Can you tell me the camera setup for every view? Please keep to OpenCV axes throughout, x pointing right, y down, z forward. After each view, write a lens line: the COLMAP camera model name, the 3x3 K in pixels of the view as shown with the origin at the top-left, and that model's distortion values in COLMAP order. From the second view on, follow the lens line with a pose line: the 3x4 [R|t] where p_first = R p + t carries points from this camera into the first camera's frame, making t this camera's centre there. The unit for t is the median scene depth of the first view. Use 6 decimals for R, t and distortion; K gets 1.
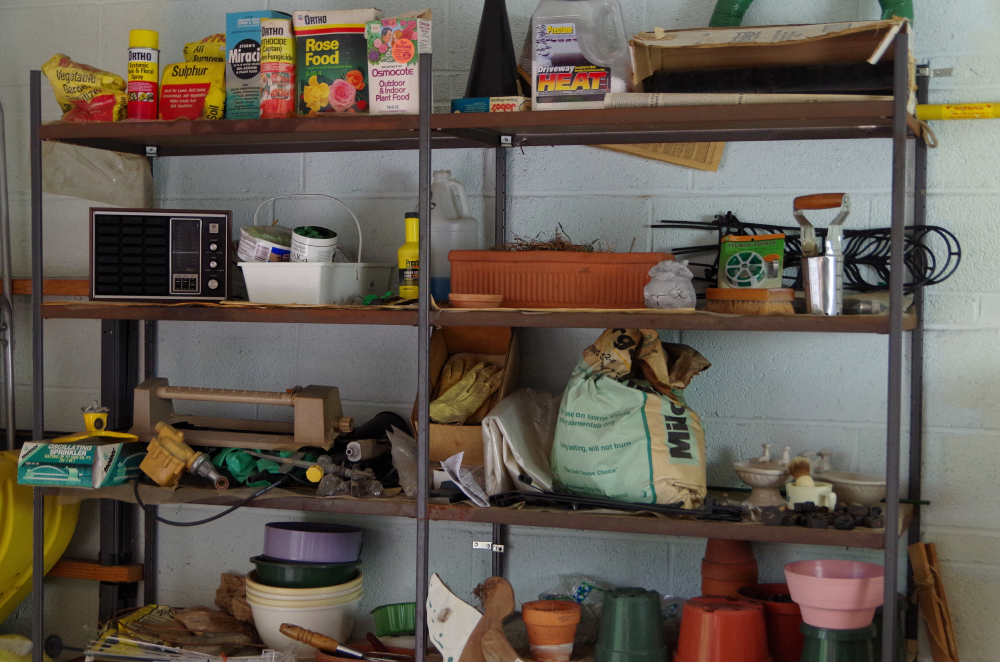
lens RADIAL K [[1538.4, 0, 500.0], [0, 1538.4, 331.0], [0, 0, 1]] dist [-0.014397, 0.032263]
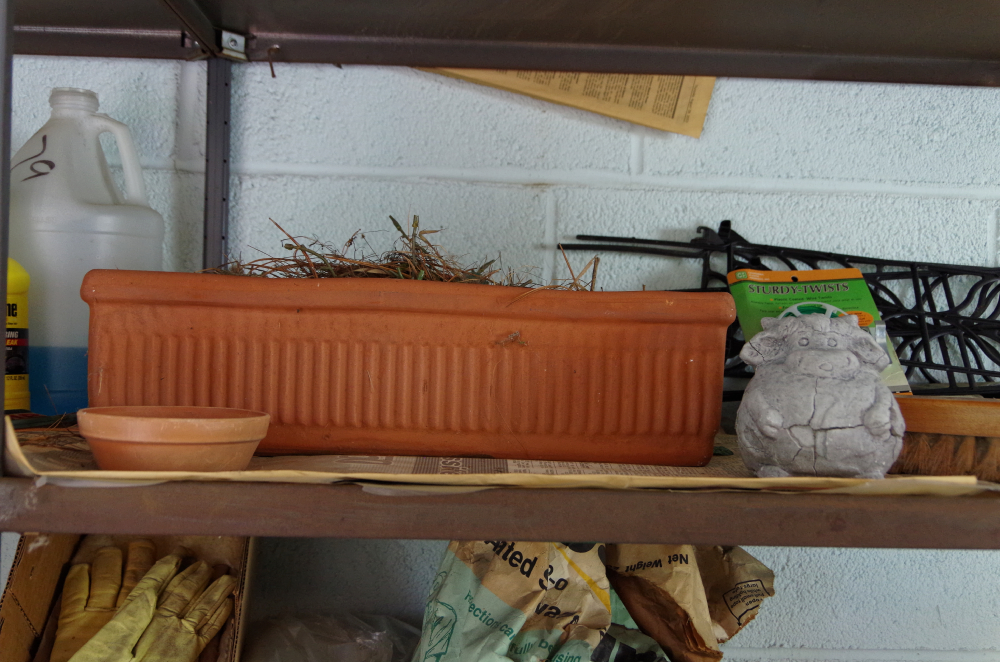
lens RADIAL K [[923.6, 0, 500.0], [0, 923.6, 346.3], [0, 0, 1]] dist [0.006971, 0.001427]
pose [[0.931076, 0.016313, 0.364461, -0.022405], [-0.006852, 0.999606, -0.027237, -0.031442], [-0.364761, 0.022862, 0.930820, 0.789795]]
